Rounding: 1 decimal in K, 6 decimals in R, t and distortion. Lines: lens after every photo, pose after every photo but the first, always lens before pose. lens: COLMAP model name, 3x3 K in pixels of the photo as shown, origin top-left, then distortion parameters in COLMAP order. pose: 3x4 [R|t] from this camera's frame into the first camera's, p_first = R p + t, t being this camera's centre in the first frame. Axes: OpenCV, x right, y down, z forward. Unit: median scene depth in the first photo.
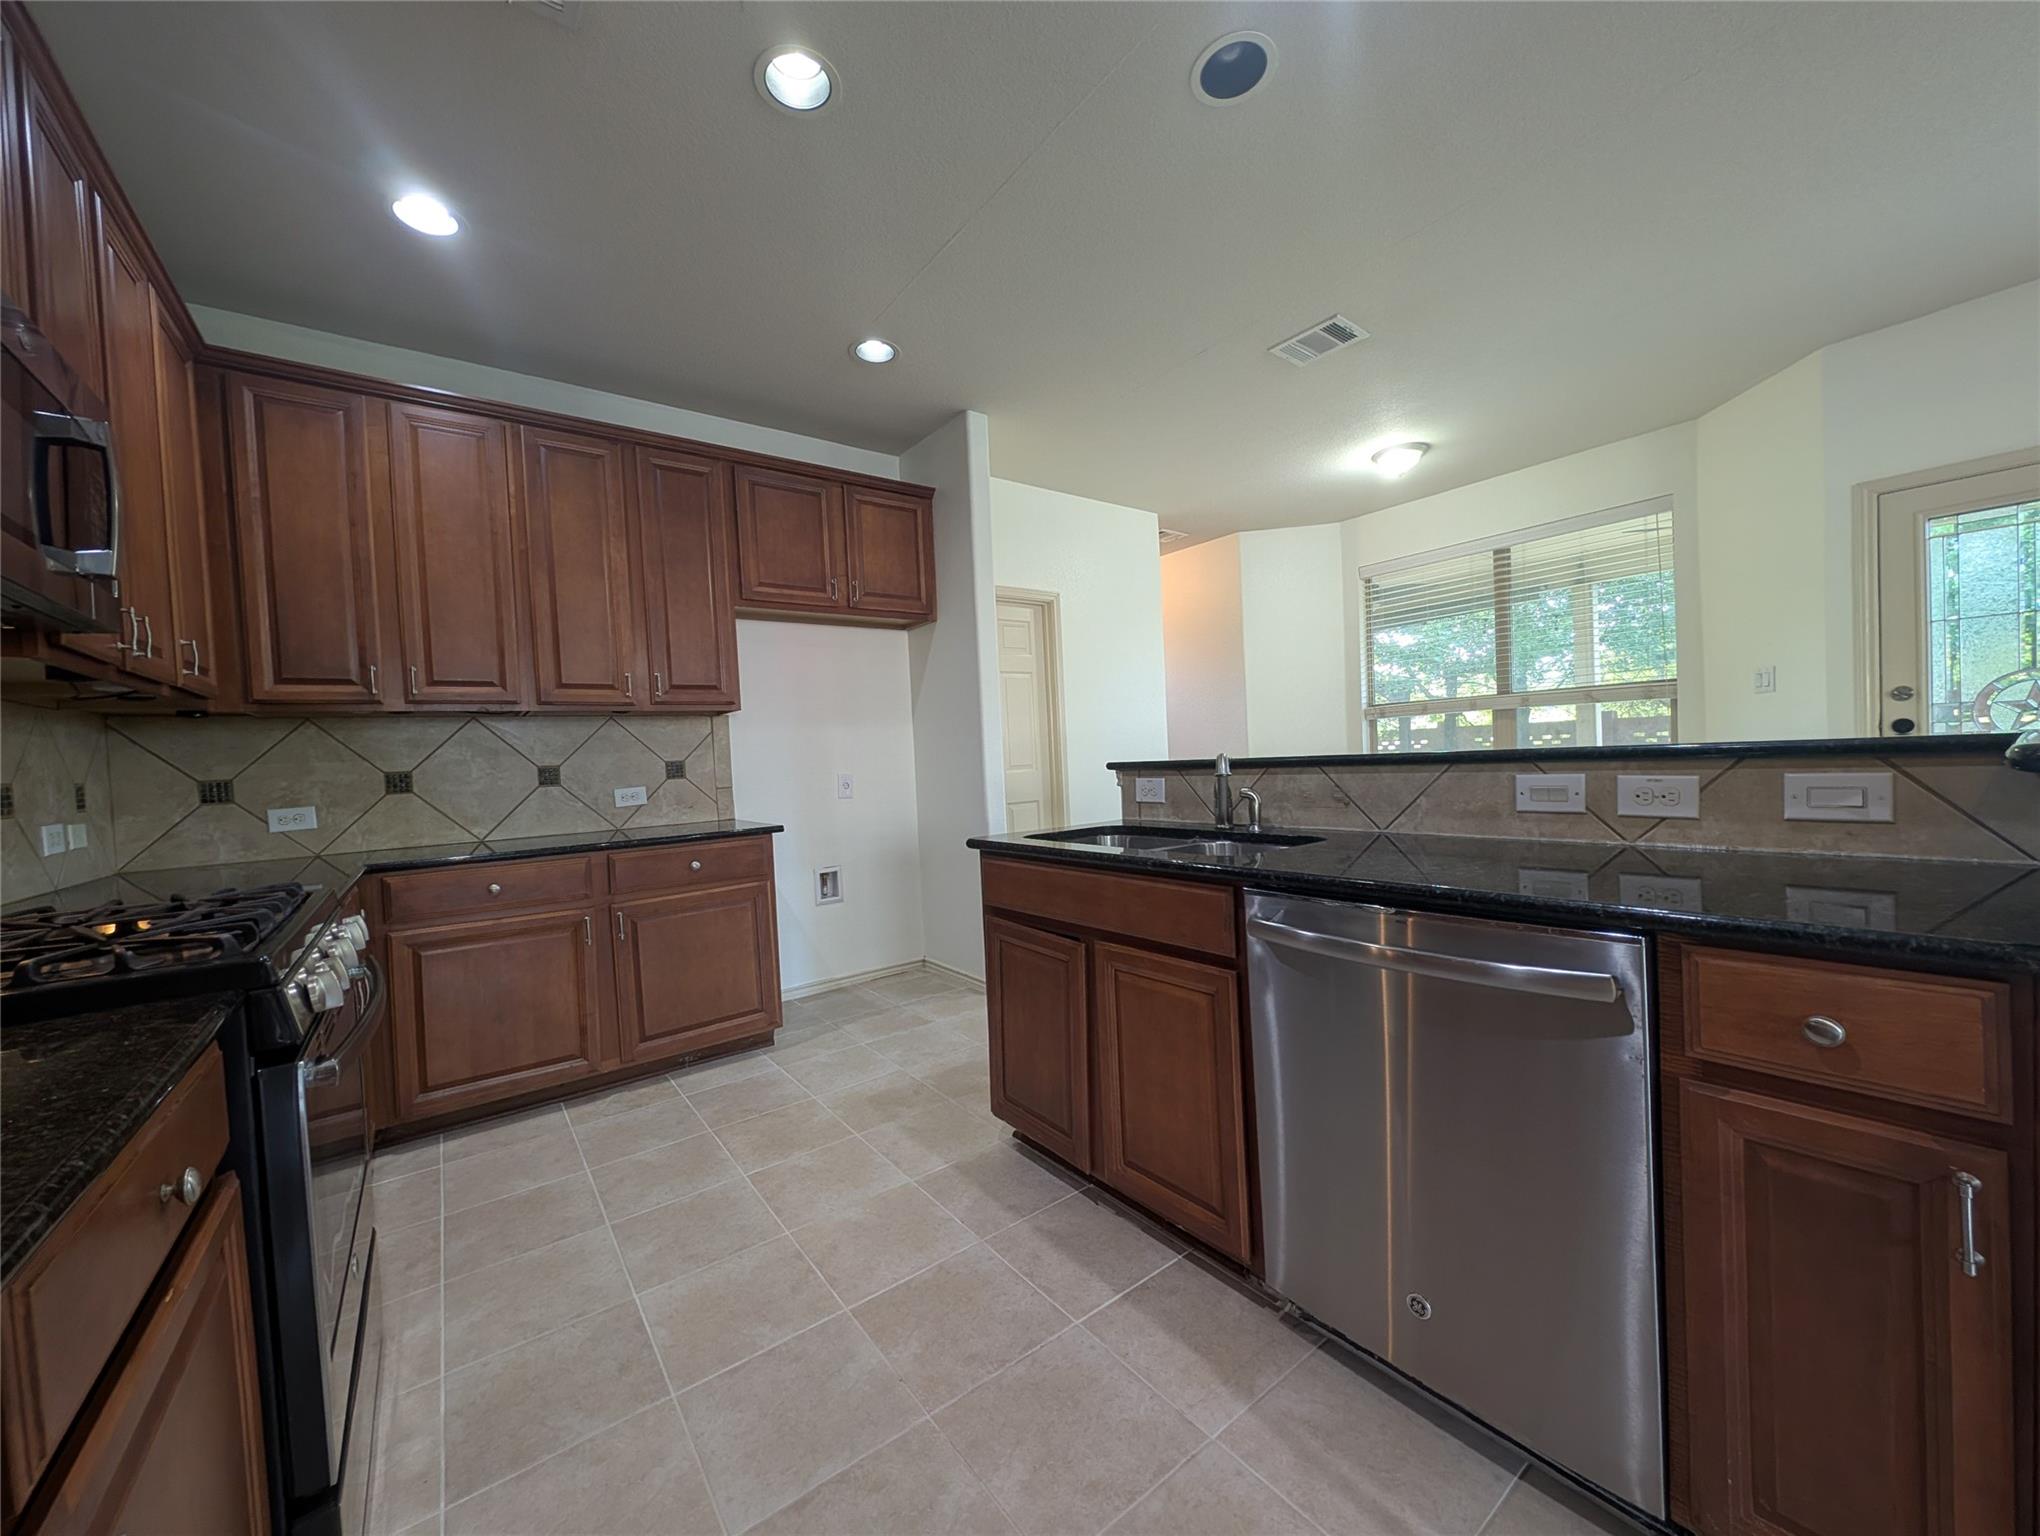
lens RADIAL K [[770.2, 0, 1017.1], [0, 770.2, 777.6], [0, 0, 1]] dist [0.007218, -0.003356]
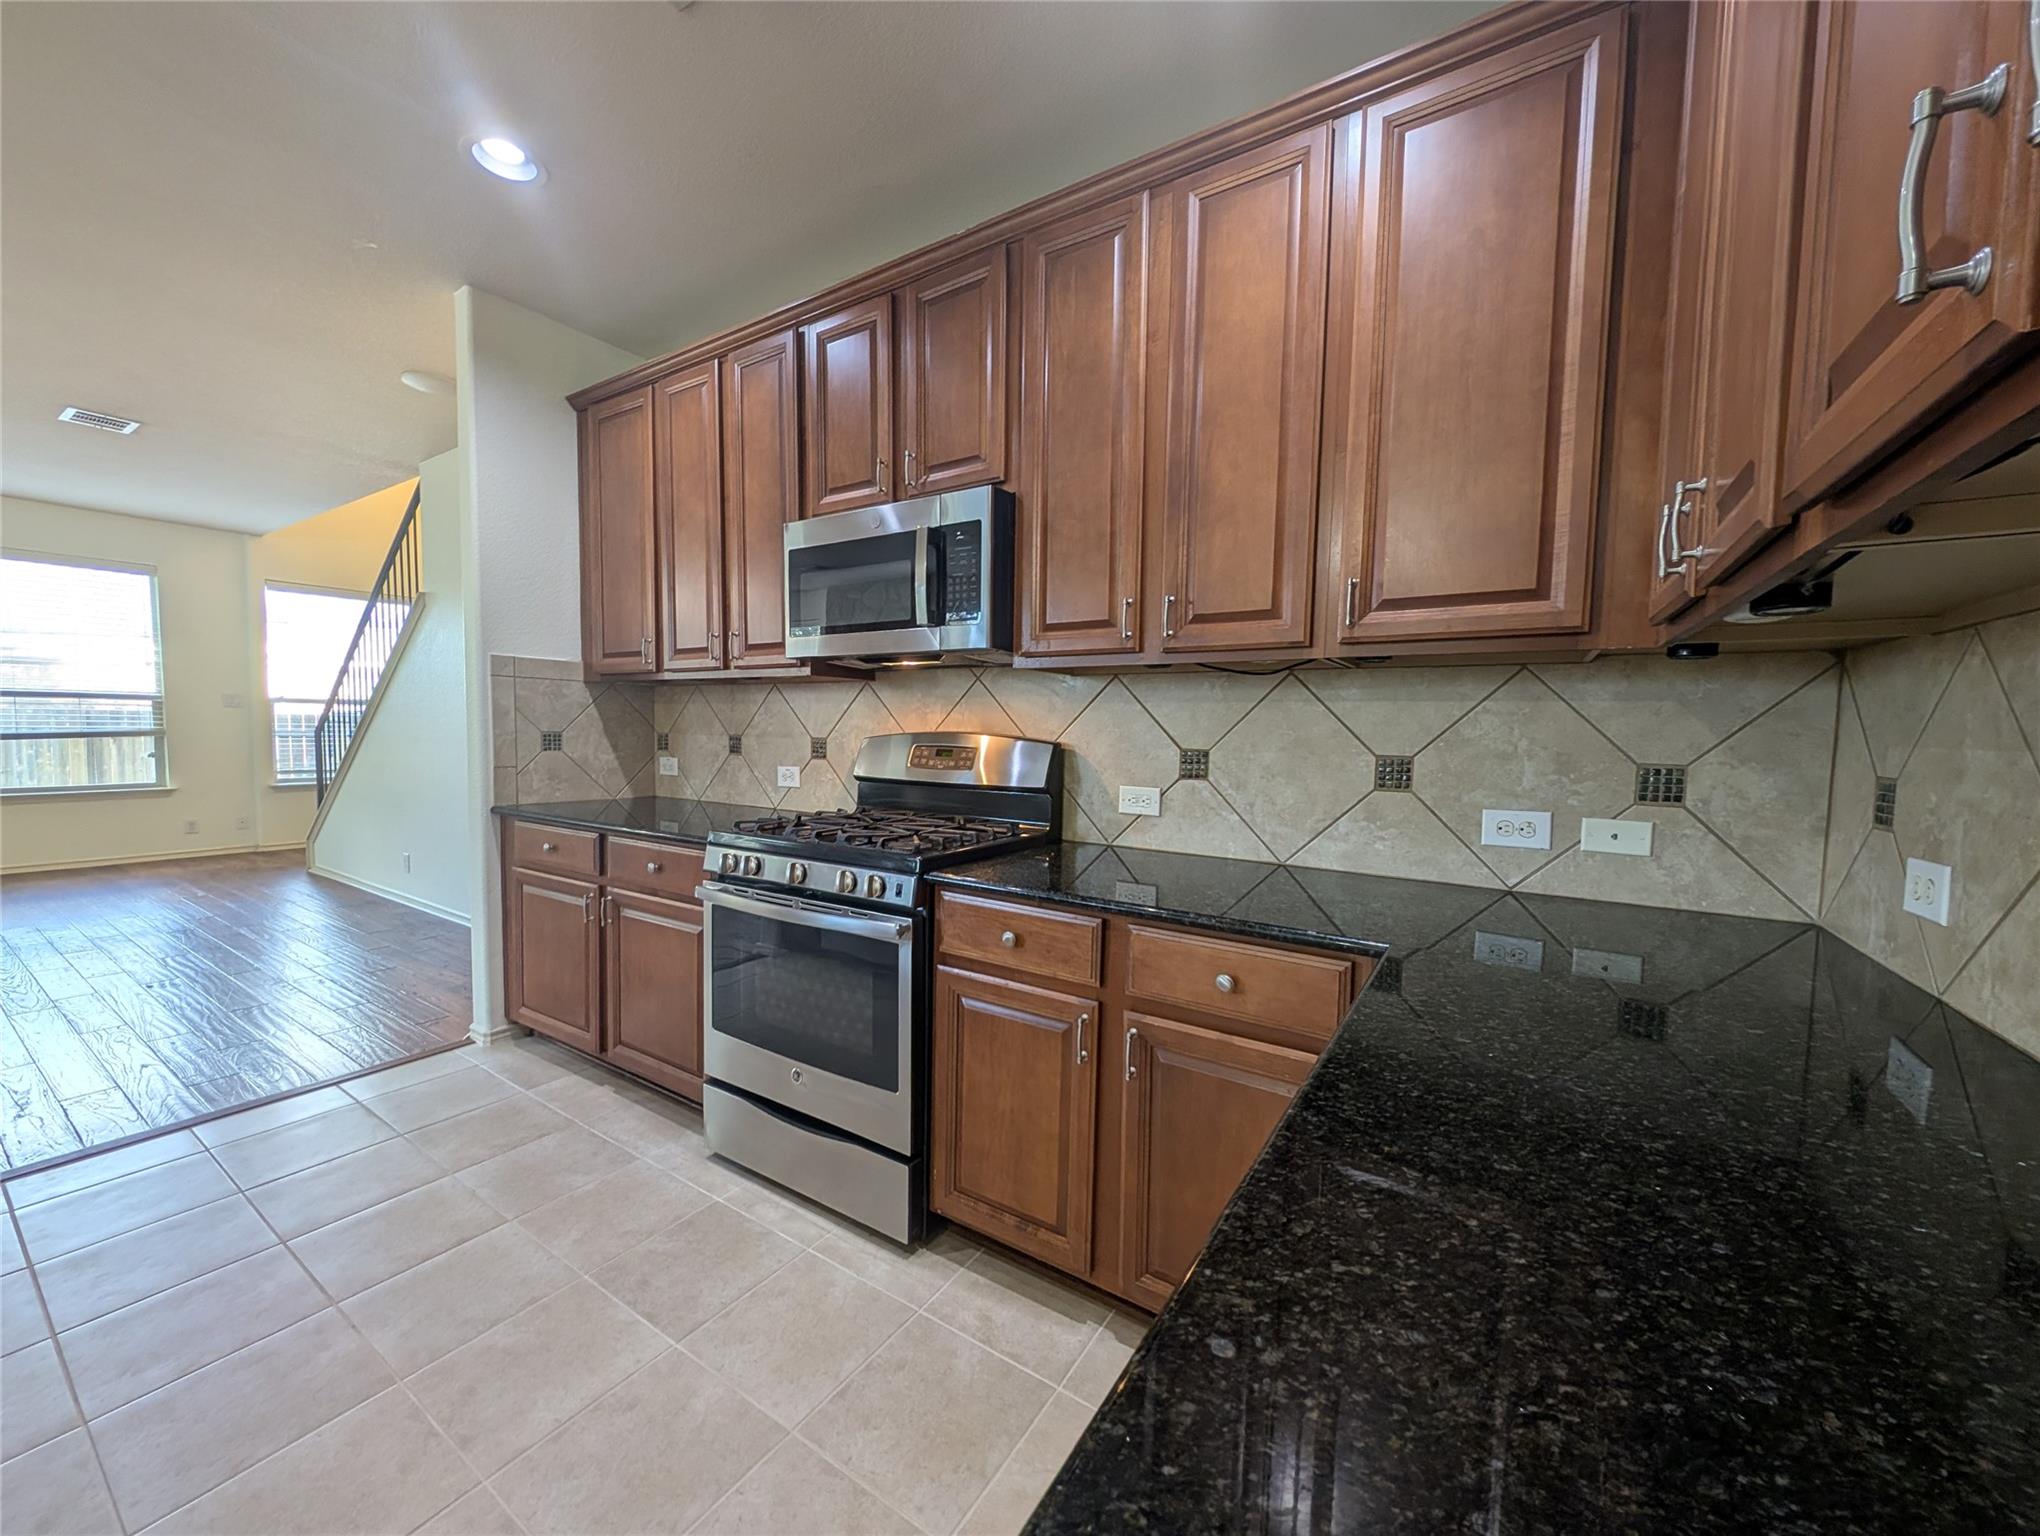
lens RADIAL K [[770.2, 0, 1017.1], [0, 770.2, 777.6], [0, 0, 1]] dist [0.007218, -0.003356]
pose [[-0.937966, 0.052559, -0.342722, -0.349026], [0.015481, 0.993807, 0.110038, -0.050586], [0.346383, 0.097906, -0.932970, 1.131237]]
